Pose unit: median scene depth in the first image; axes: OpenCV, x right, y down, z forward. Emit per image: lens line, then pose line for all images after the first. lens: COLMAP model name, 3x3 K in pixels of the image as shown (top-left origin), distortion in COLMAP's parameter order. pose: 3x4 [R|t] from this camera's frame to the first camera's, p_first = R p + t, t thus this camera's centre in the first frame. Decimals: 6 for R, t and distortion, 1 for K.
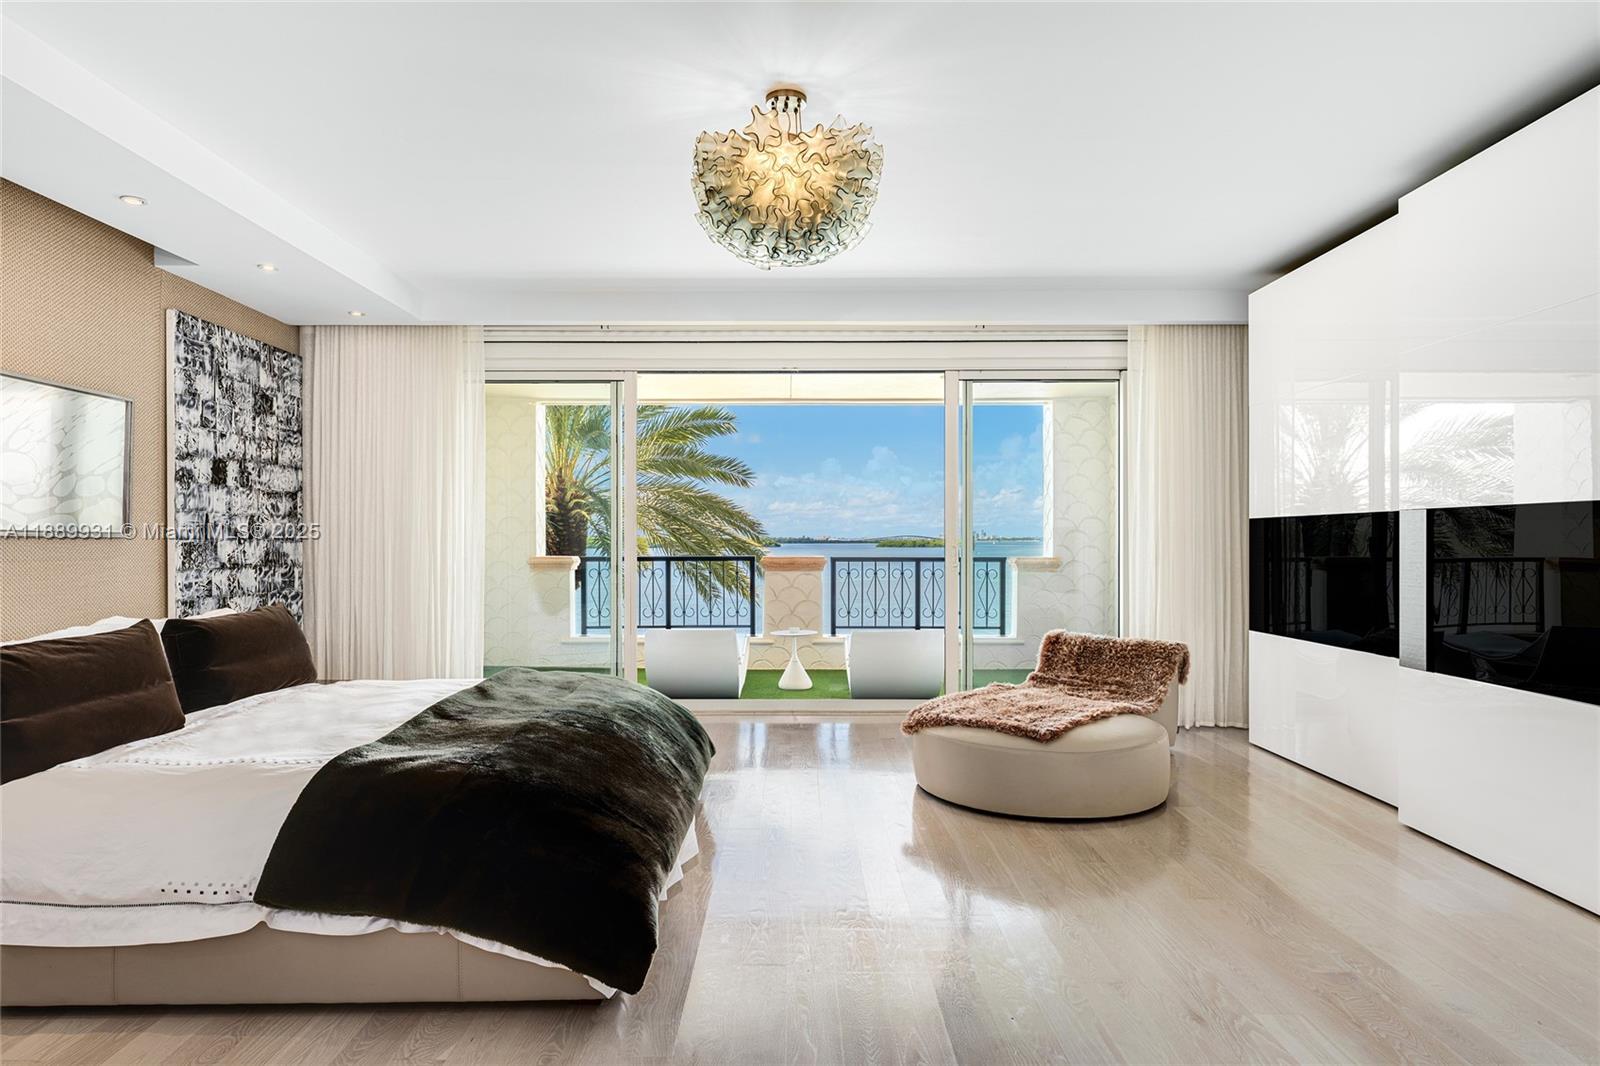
lens RADIAL K [[940.9, 0, 785.3], [0, 940.9, 510.6], [0, 0, 1]] dist [0.004047, 0.000405]
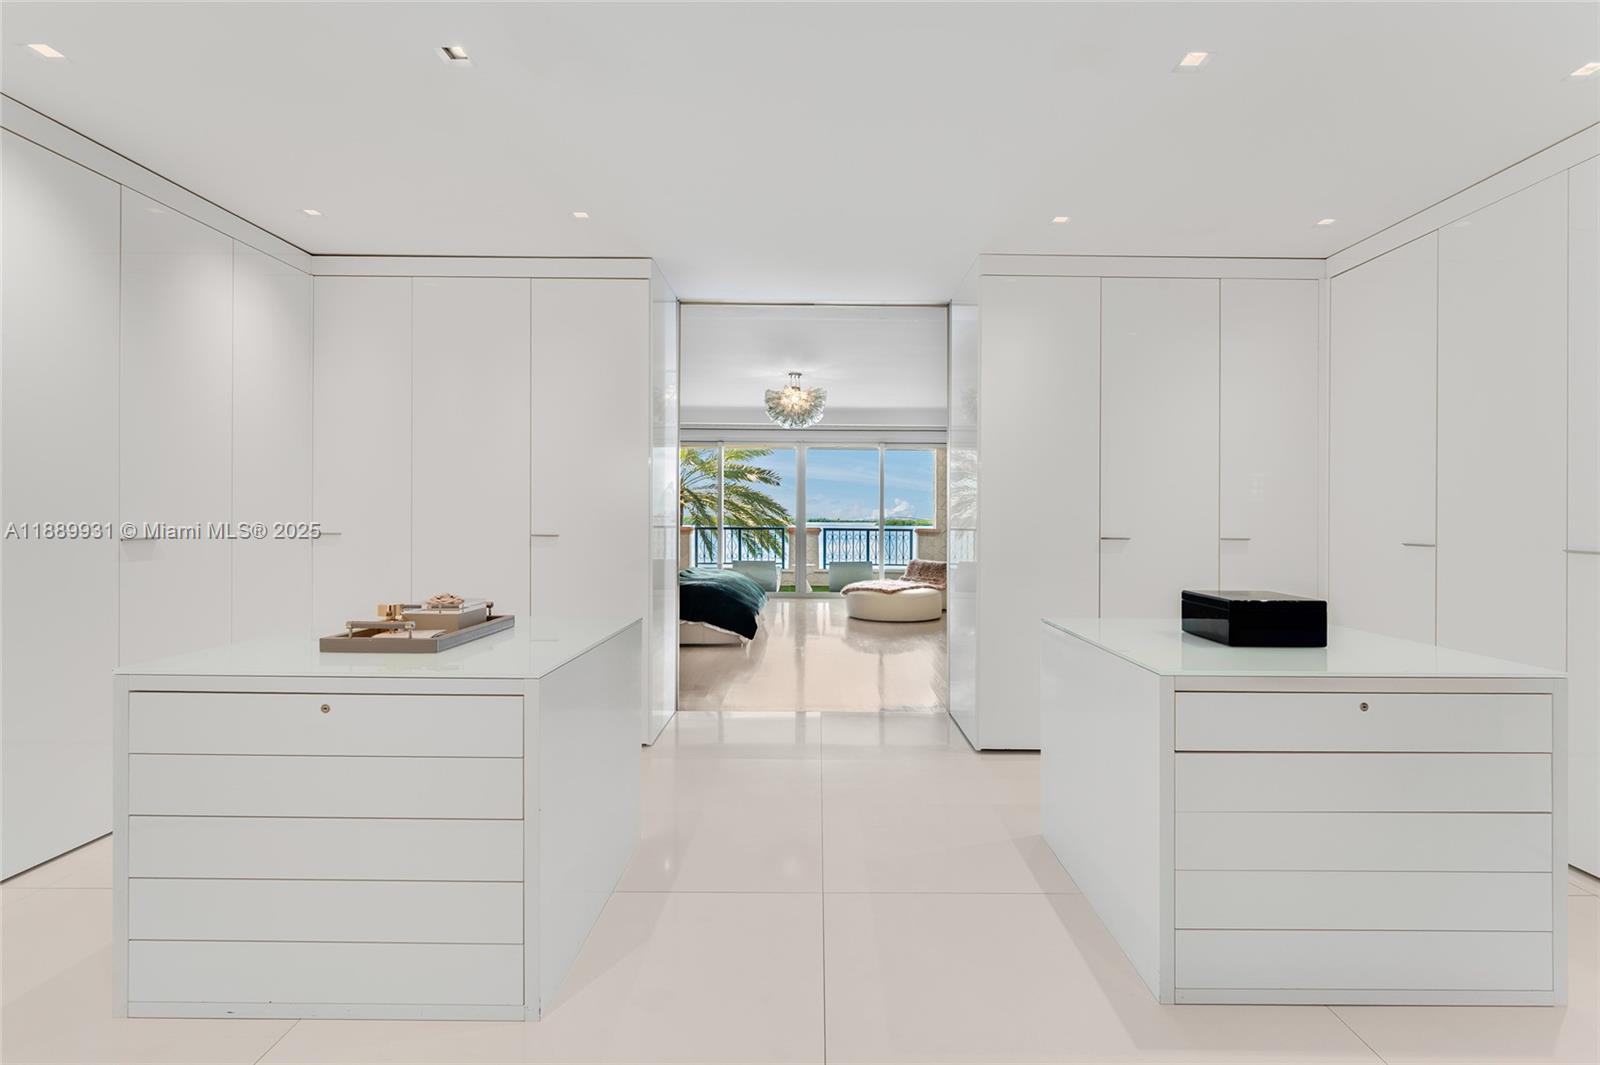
lens RADIAL K [[658.2, 0, 800.0], [0, 658.2, 532.5], [0, 0, 1]] dist [0.000244, -0.000059]
pose [[0.999953, 0.004355, -0.008674, 0.011647], [-0.003909, 0.998701, 0.050810, -0.010717], [0.008884, -0.050774, 0.998671, -0.360442]]
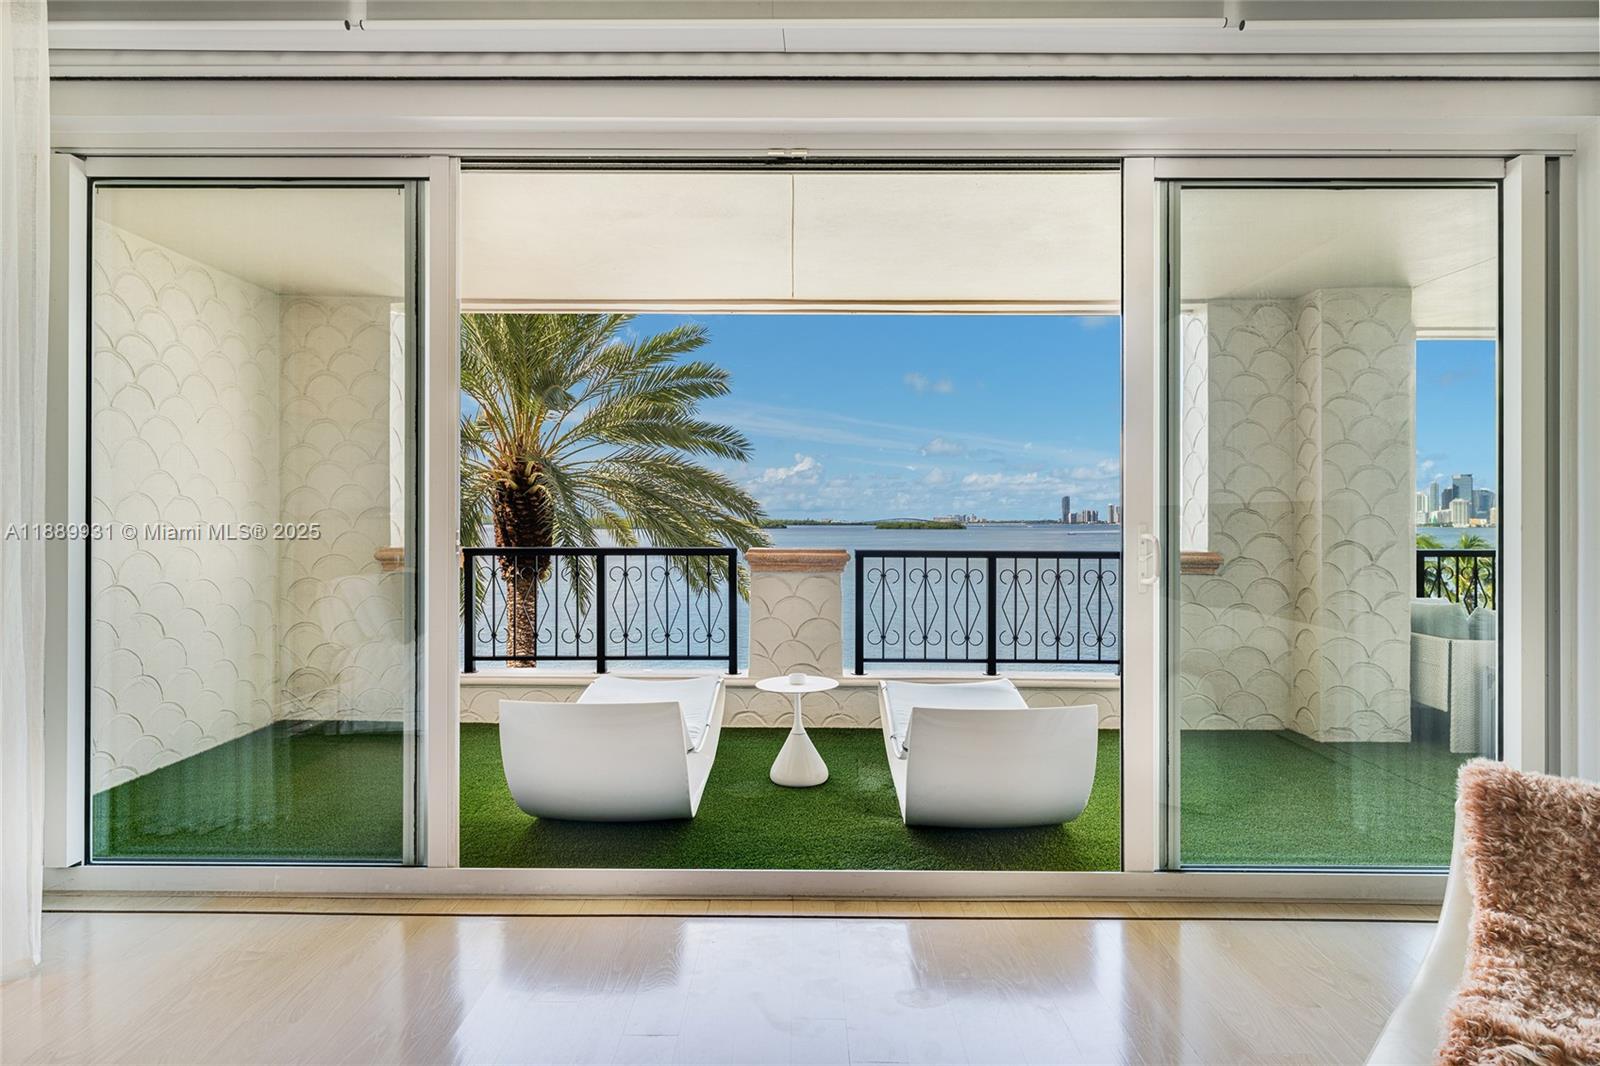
lens RADIAL K [[940.9, 0, 785.3], [0, 940.9, 510.6], [0, 0, 1]] dist [0.004047, 0.000405]
pose [[0.999984, 0.003556, -0.004302, 0.003343], [-0.003473, 0.999809, 0.019211, 0.010447], [0.004370, -0.019196, 0.999806, 0.361766]]
